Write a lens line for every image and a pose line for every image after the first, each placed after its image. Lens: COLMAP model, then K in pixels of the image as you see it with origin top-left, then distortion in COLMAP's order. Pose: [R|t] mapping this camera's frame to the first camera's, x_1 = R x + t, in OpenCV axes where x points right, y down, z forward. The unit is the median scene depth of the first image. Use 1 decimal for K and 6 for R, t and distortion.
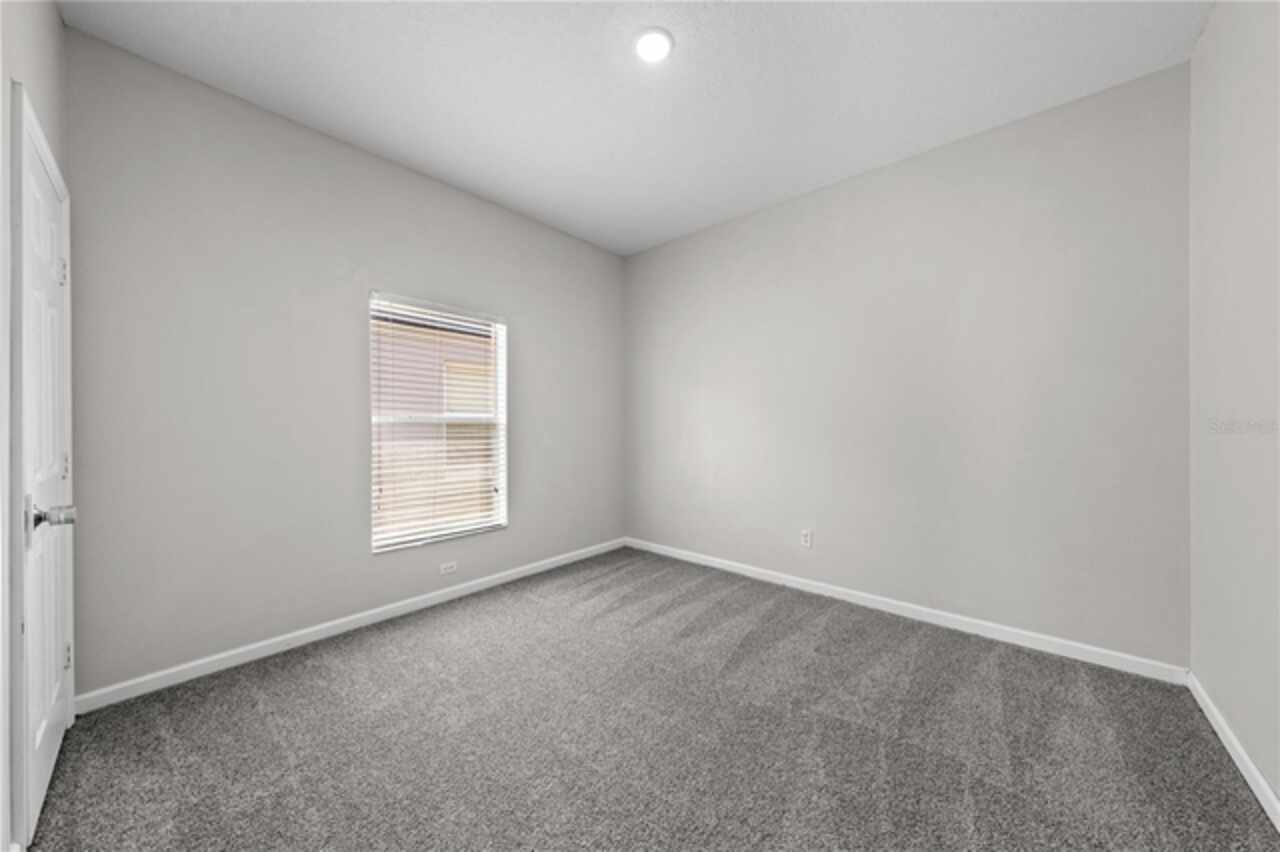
lens RADIAL K [[429.9, 0, 645.2], [0, 429.9, 421.4], [0, 0, 1]] dist [-0.003958, 0.000017]
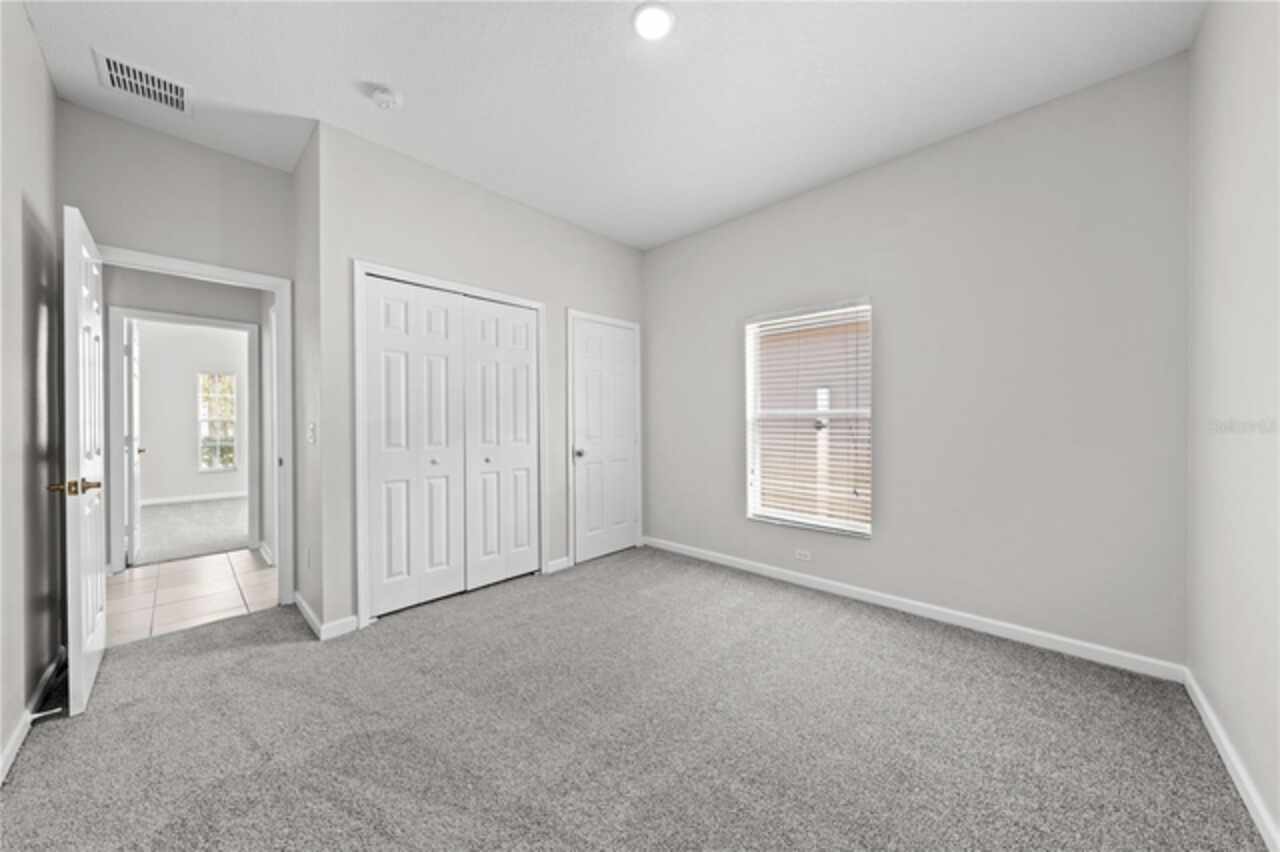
lens RADIAL K [[429.9, 0, 645.2], [0, 429.9, 421.4], [0, 0, 1]] dist [-0.003958, 0.000017]
pose [[-0.020502, 0.005263, -0.999776, 0.723758], [0.009037, 0.999946, 0.005079, -0.000729], [0.999749, -0.008931, -0.020549, 0.742448]]
